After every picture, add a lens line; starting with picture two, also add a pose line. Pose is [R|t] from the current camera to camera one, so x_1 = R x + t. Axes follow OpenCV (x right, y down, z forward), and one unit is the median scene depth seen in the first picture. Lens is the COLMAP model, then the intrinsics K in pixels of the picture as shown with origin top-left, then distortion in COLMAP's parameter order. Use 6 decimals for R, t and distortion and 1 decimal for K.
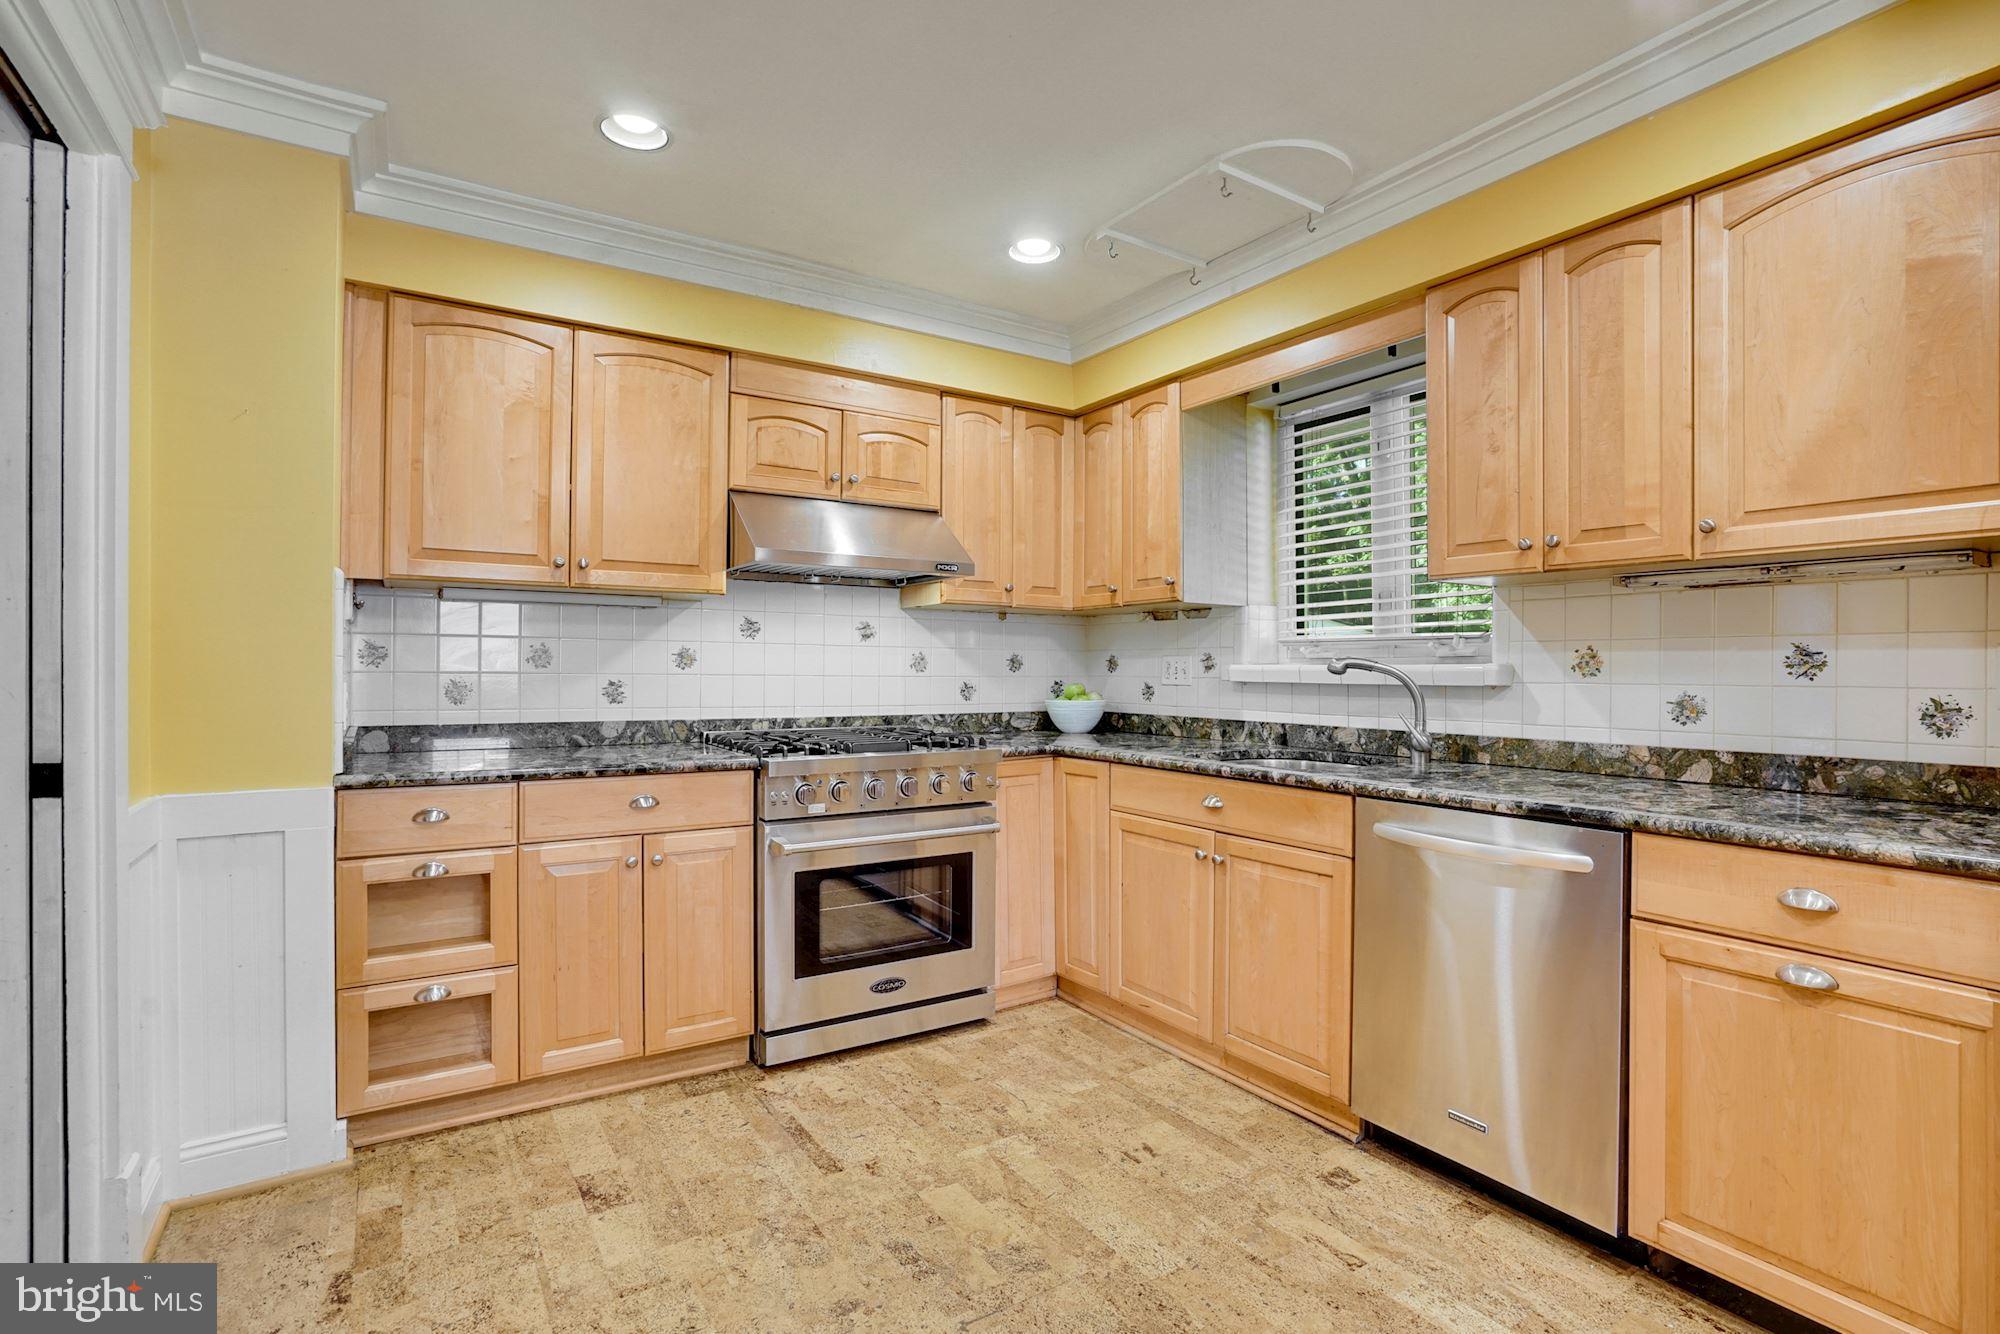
lens RADIAL K [[937.9, 0, 992.9], [0, 937.9, 670.5], [0, 0, 1]] dist [-0.035765, 0.000641]
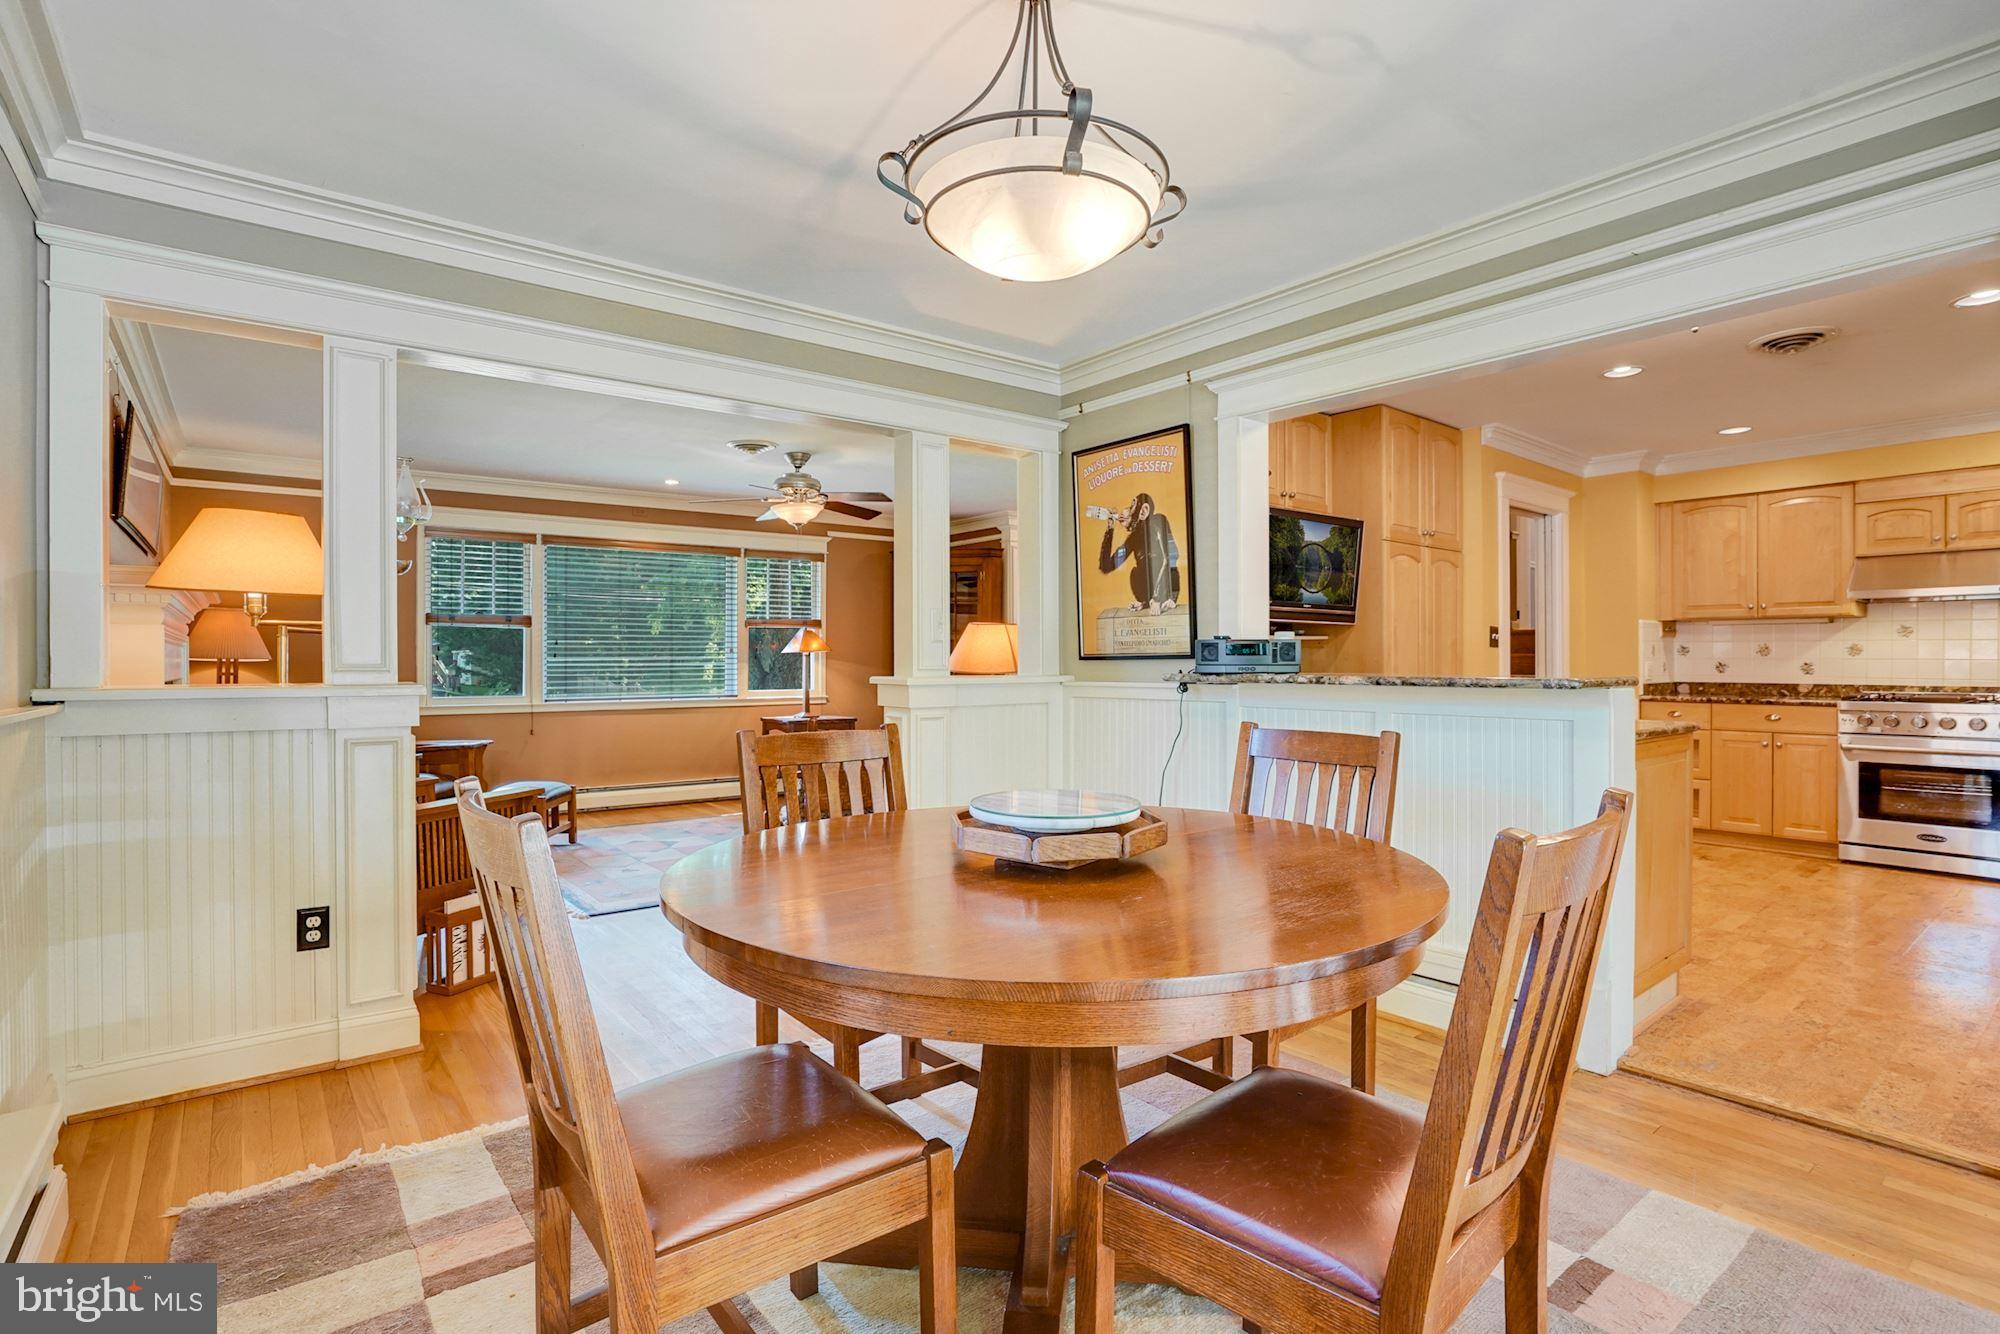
lens RADIAL K [[970.2, 0, 1000.0], [0, 970.2, 667.0], [0, 0, 1]] dist [-0.062613, 0.025862]
pose [[0.094802, 0.000055, -0.995496, 1.566558], [0.002055, 0.999998, 0.000251, 0.019377], [0.995494, -0.002069, 0.094802, -0.951934]]
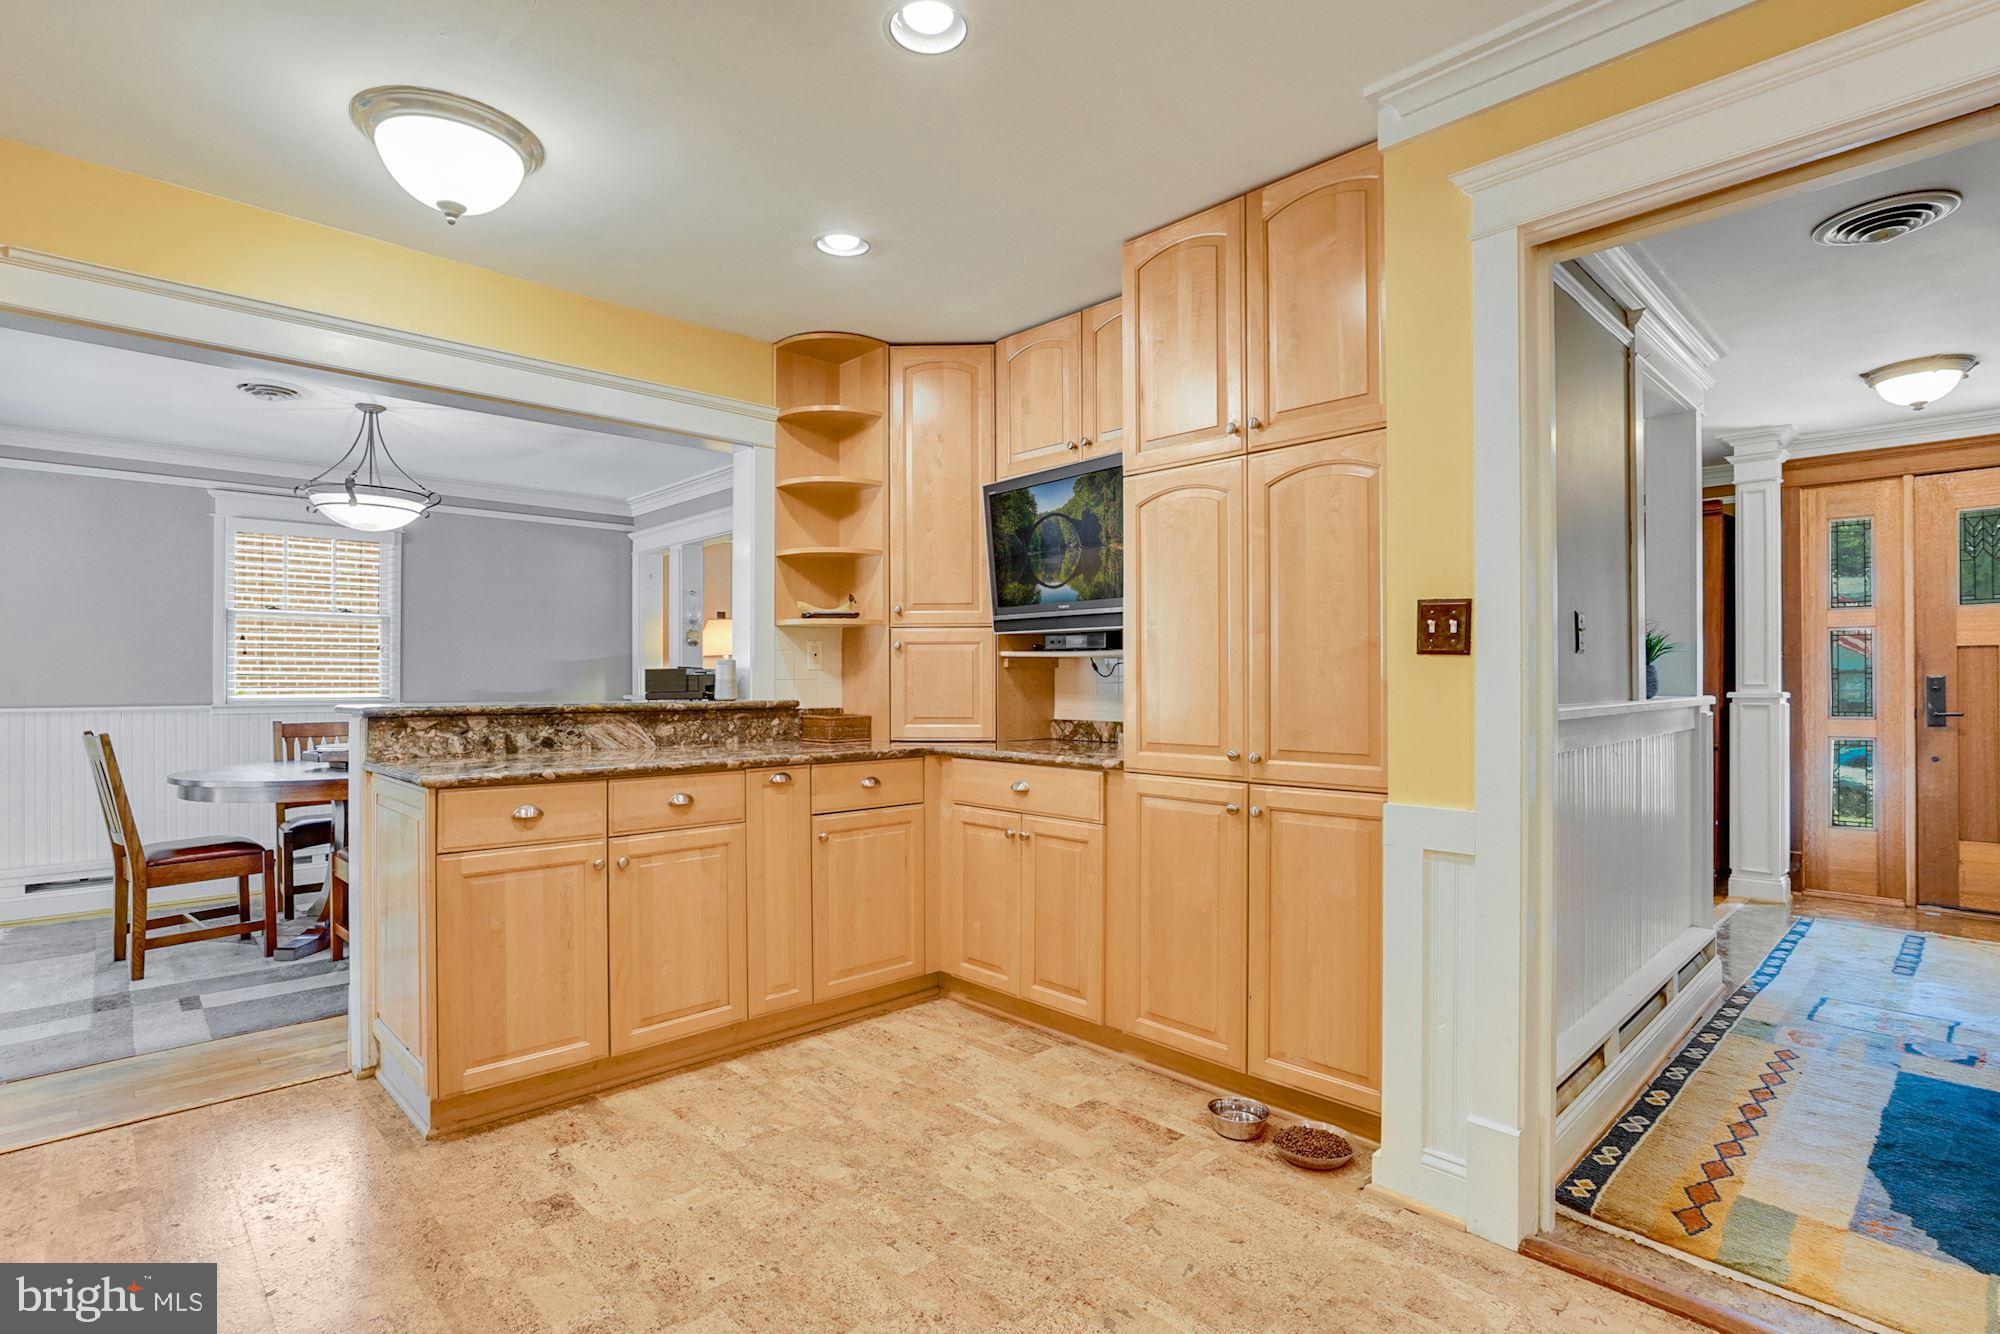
lens RADIAL K [[954.7, 0, 1006.0], [0, 954.7, 673.4], [0, 0, 1]] dist [-0.062305, 0.027394]
pose [[-0.979481, -0.001465, -0.201530, 0.105837], [0.000630, 0.999946, -0.010330, 0.002810], [0.201534, -0.010245, -0.979428, 1.000118]]
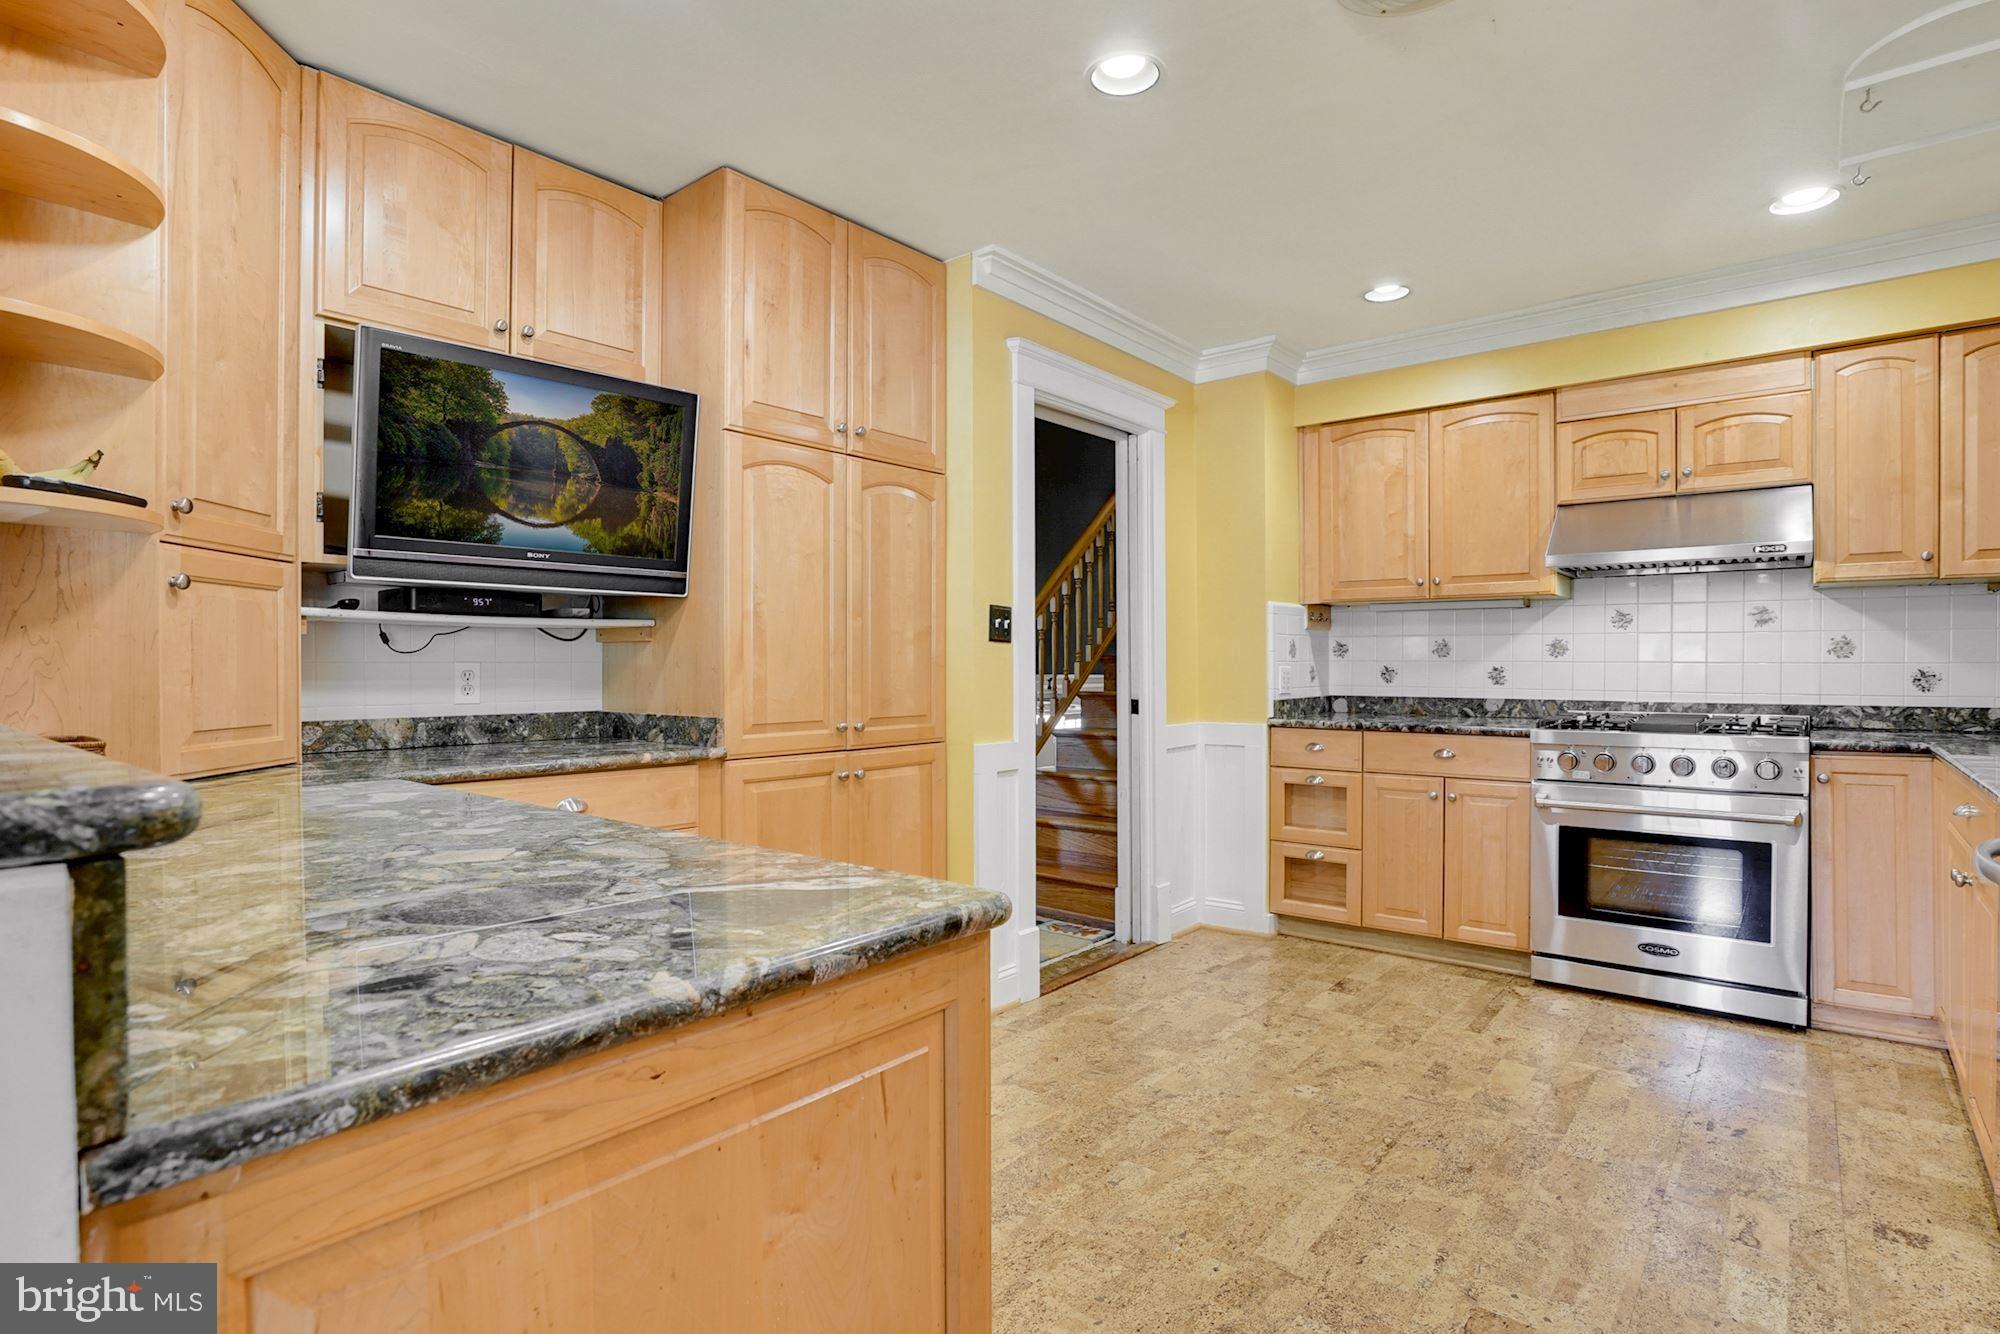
lens RADIAL K [[1000.8, 0, 1012.0], [0, 1000.8, 674.8], [0, 0, 1]] dist [-0.029460, 0.000898]
pose [[0.311859, 0.006663, -0.950105, 0.794019], [0.003795, 0.999959, 0.008258, 0.009654], [0.950121, -0.006181, 0.311820, -0.061809]]
